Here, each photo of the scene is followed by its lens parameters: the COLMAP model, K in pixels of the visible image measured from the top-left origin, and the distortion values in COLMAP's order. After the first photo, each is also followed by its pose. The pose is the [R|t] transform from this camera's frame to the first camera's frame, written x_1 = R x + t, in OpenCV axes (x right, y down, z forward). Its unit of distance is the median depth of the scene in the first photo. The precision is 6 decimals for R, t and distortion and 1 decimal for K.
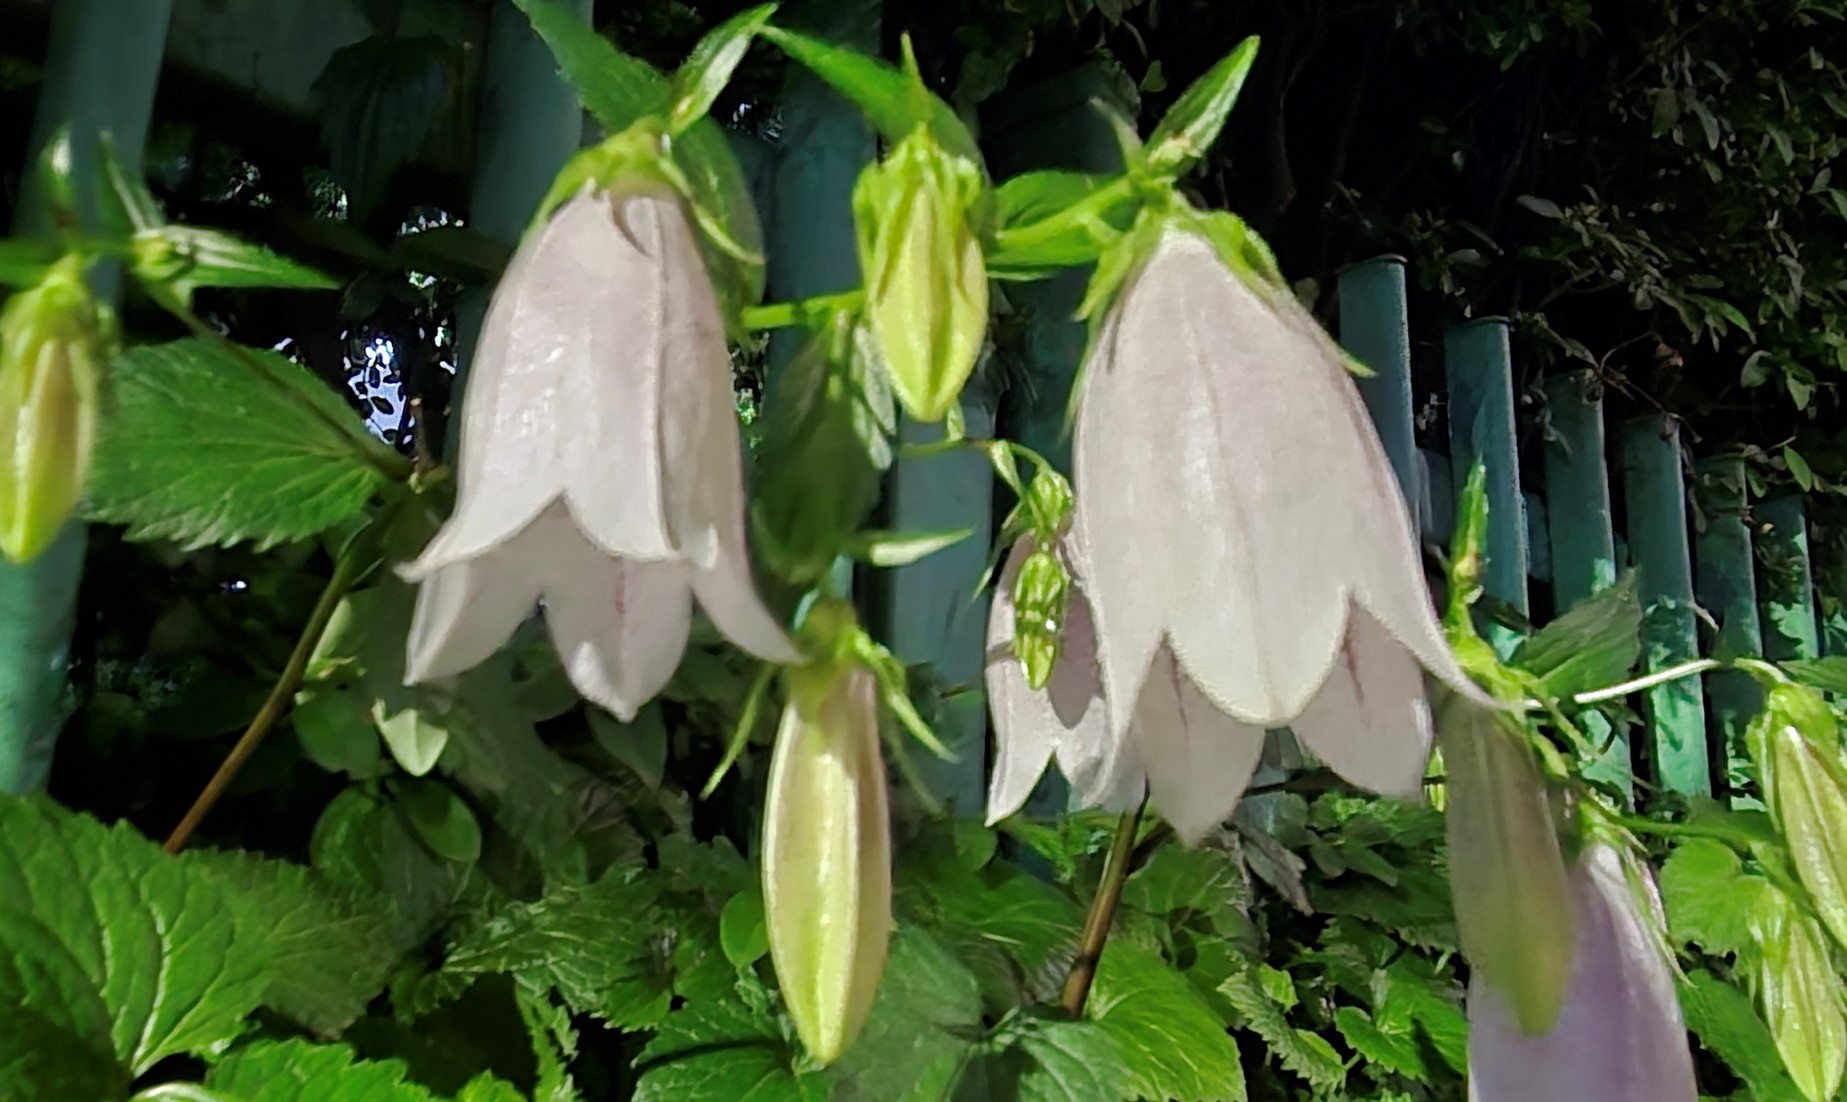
lens RADIAL K [[1552.5, 0, 933.7], [0, 1552.5, 551.0], [0, 0, 1]] dist [-0.002511, 0.037706]
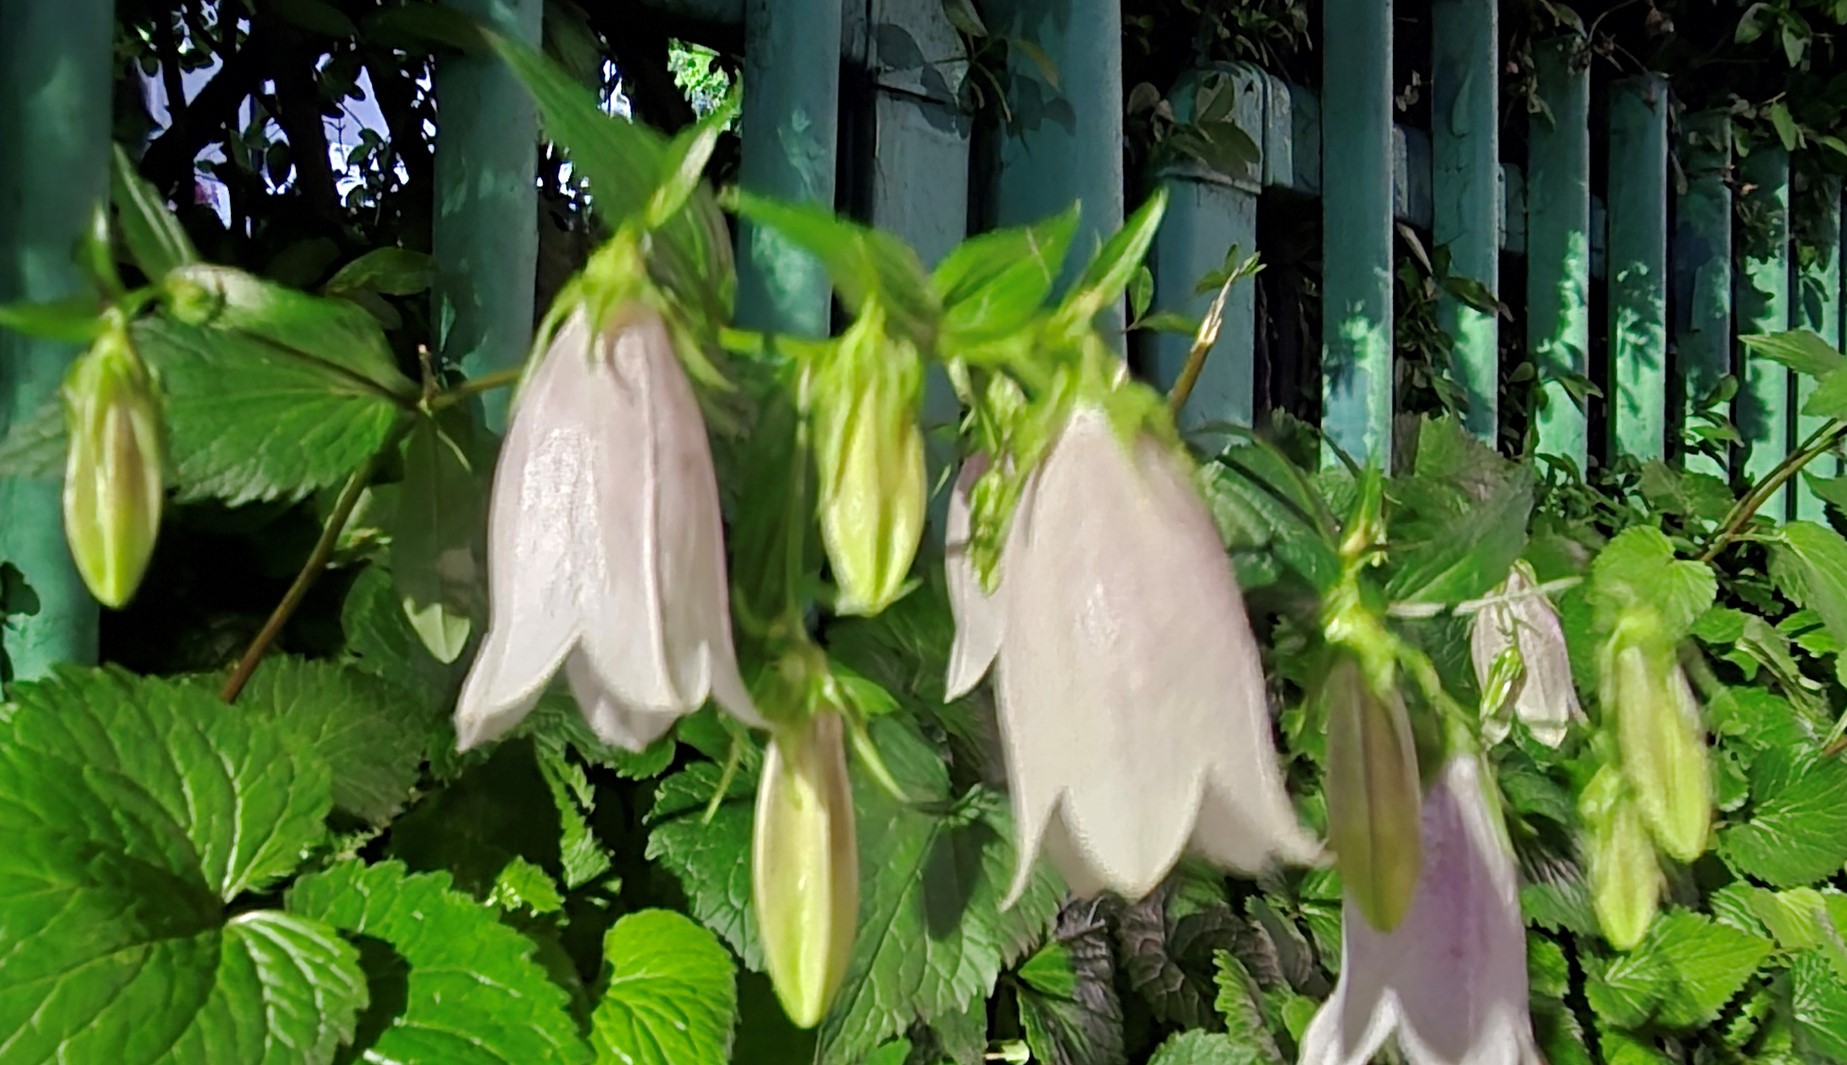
lens RADIAL K [[1511.9, 0, 920.6], [0, 1511.9, 535.8], [0, 0, 1]] dist [0.050824, -0.060409]
pose [[0.999940, -0.010728, 0.002390, 0.011938], [0.009999, 0.978174, 0.207547, -0.154475], [-0.004564, -0.207510, 0.978222, -0.066030]]
